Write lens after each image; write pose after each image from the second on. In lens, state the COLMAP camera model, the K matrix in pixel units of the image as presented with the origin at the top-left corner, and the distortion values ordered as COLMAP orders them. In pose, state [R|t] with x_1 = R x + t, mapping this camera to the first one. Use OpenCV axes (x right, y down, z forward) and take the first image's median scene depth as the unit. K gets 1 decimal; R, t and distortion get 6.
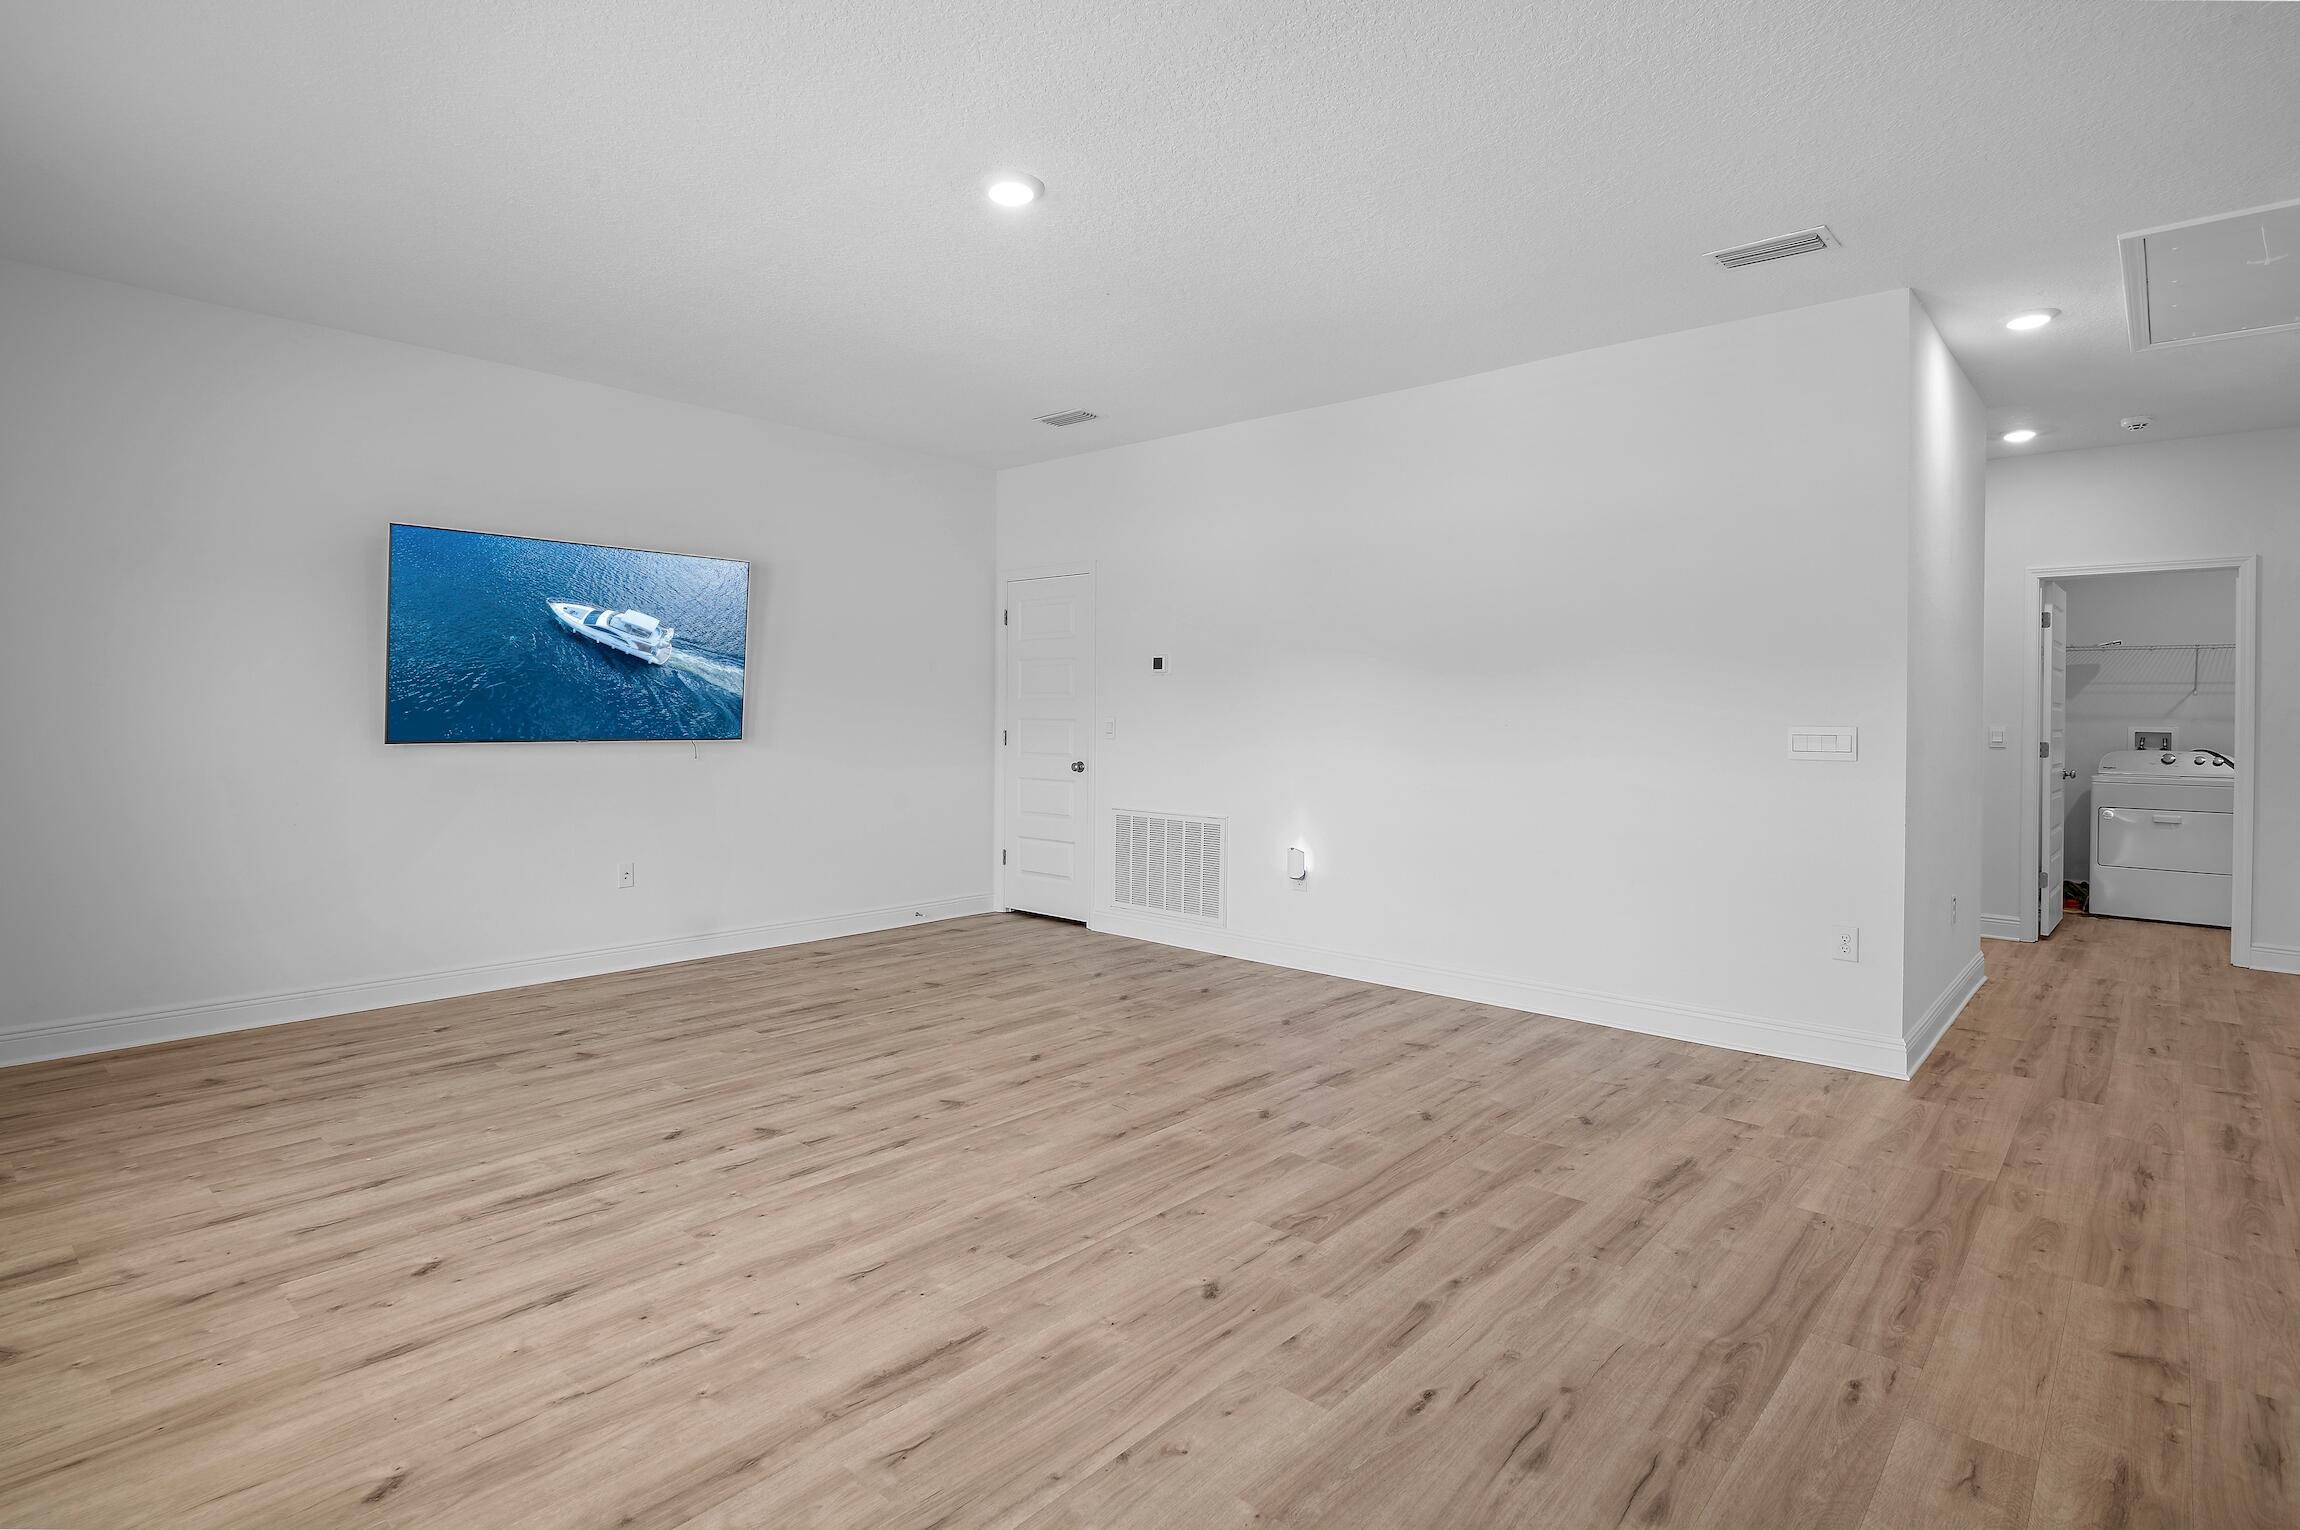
lens RADIAL K [[1129.3, 0, 1150.0], [0, 1129.3, 765.0], [0, 0, 1]] dist [-0.019483, 0.000098]
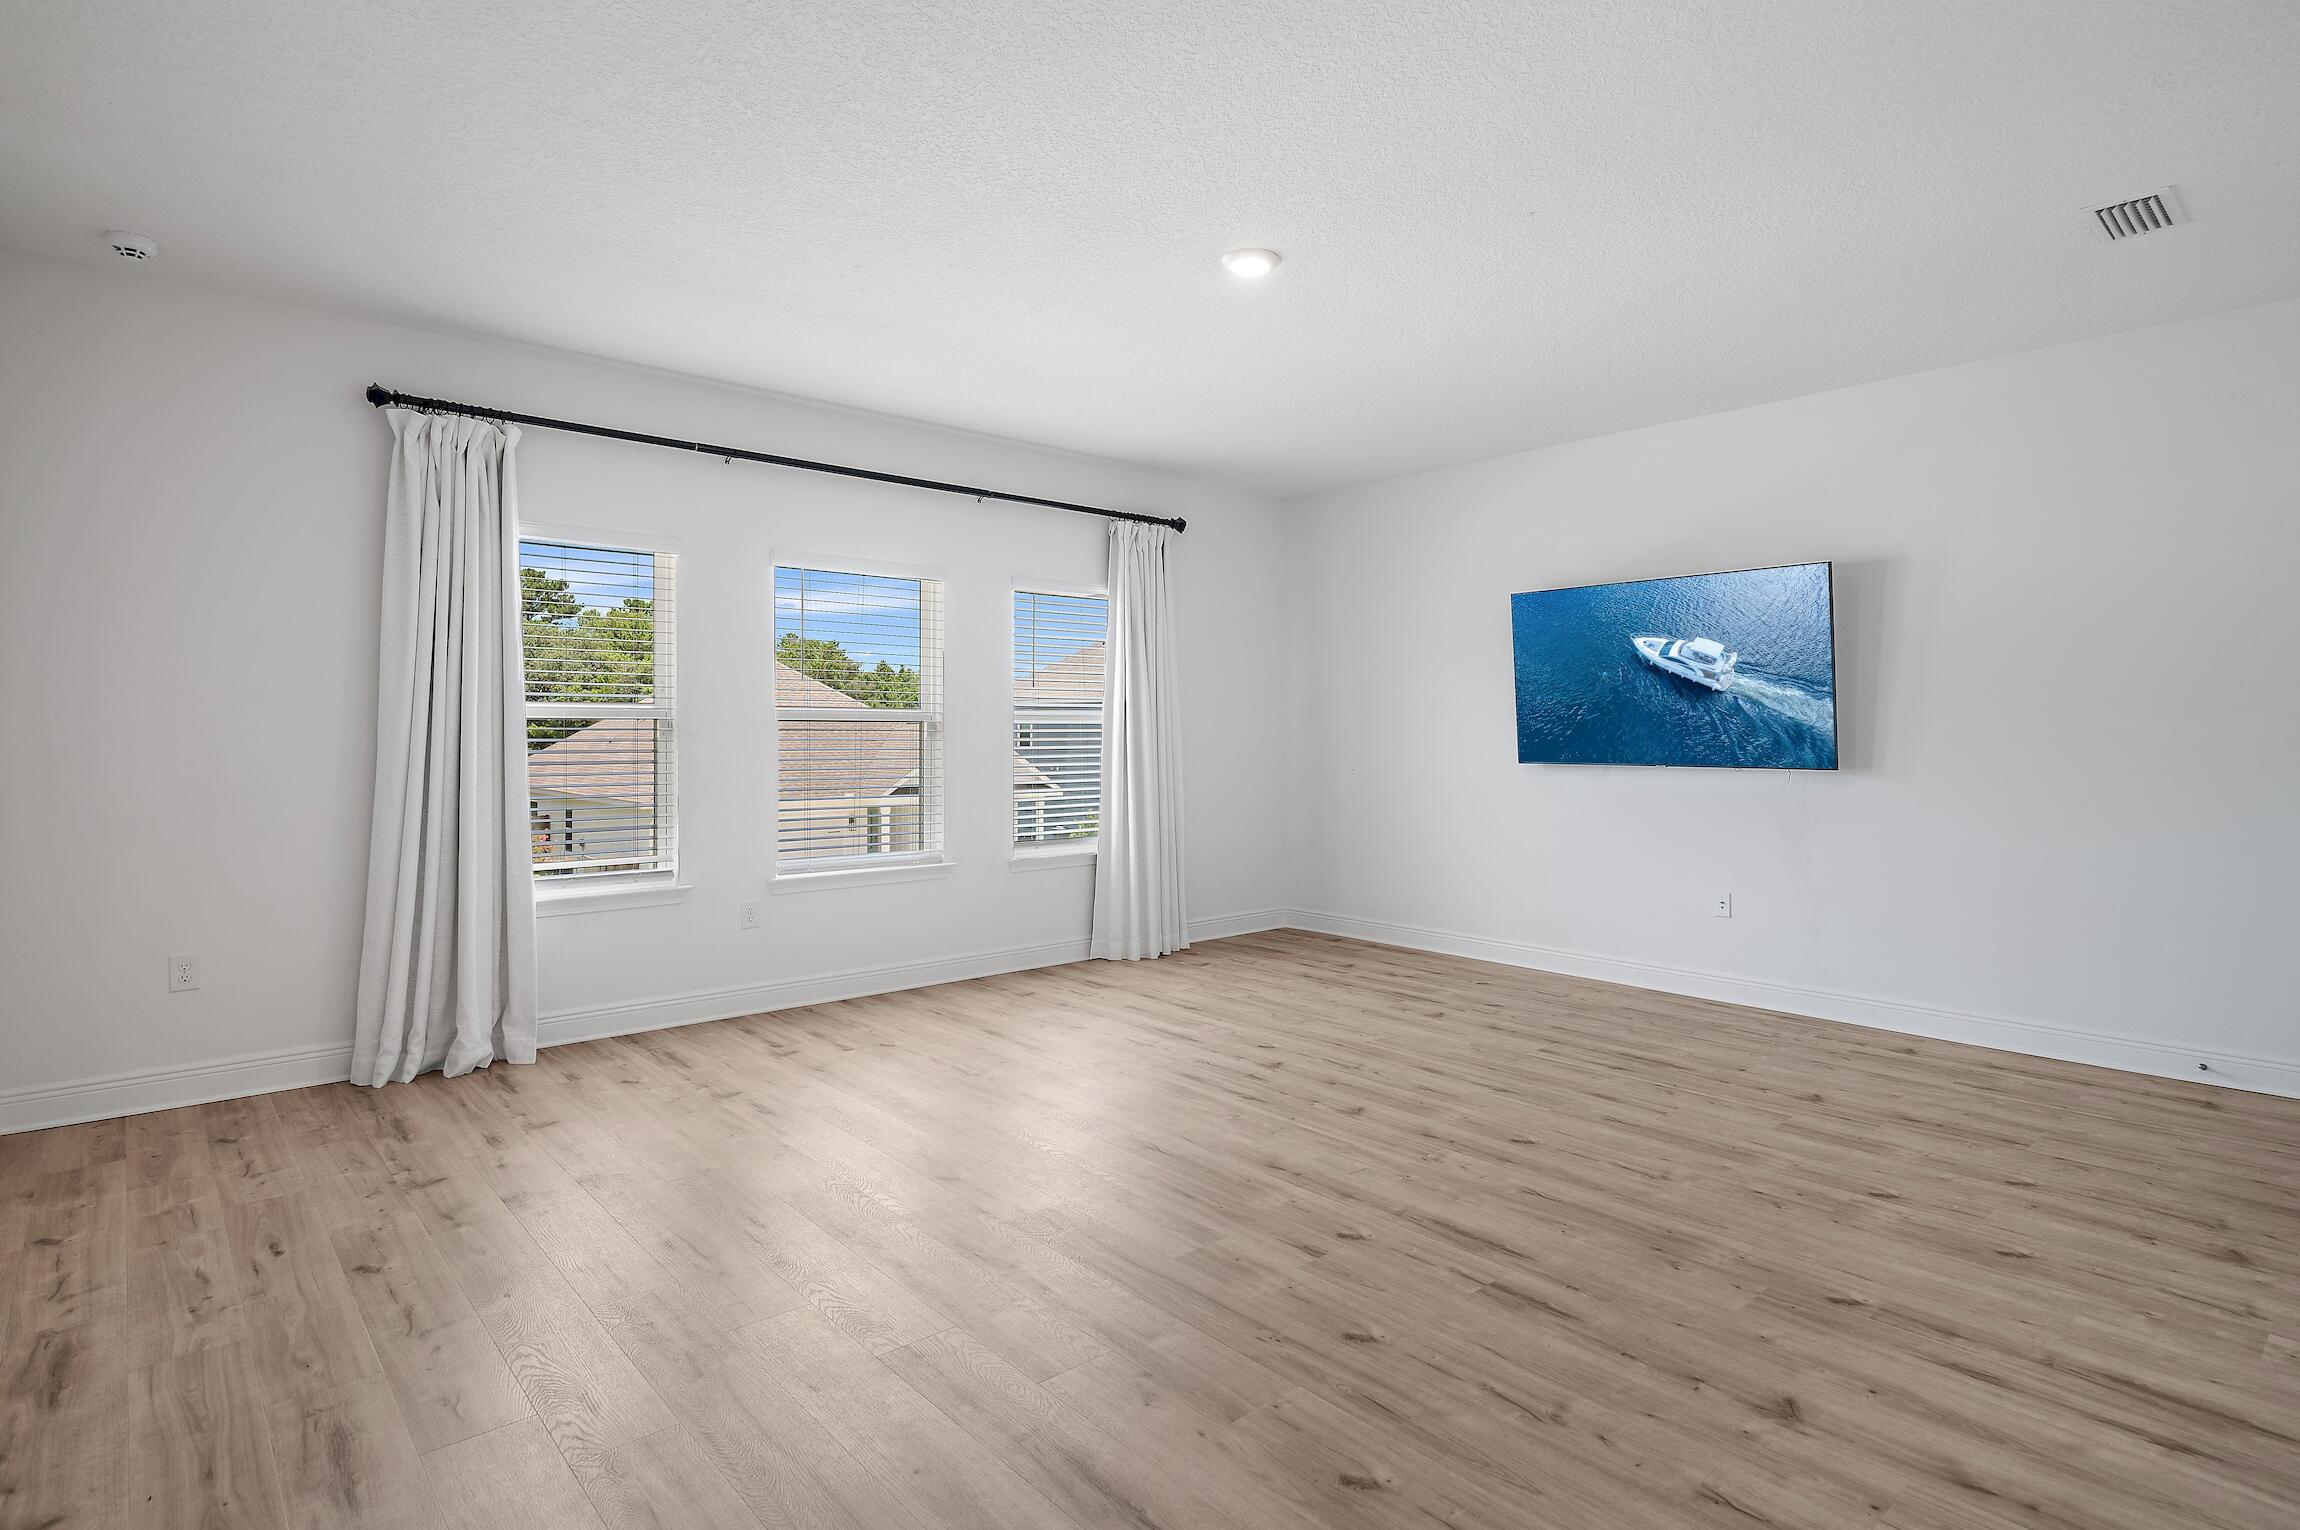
lens RADIAL K [[1188.2, 0, 1150.0], [0, 1188.2, 765.0], [0, 0, 1]] dist [-0.004814, -0.000552]
pose [[-0.110213, 0.024196, -0.993613, 0.684602], [-0.048299, 0.998392, 0.029670, -0.033782], [0.992734, 0.051261, -0.108867, 0.666014]]
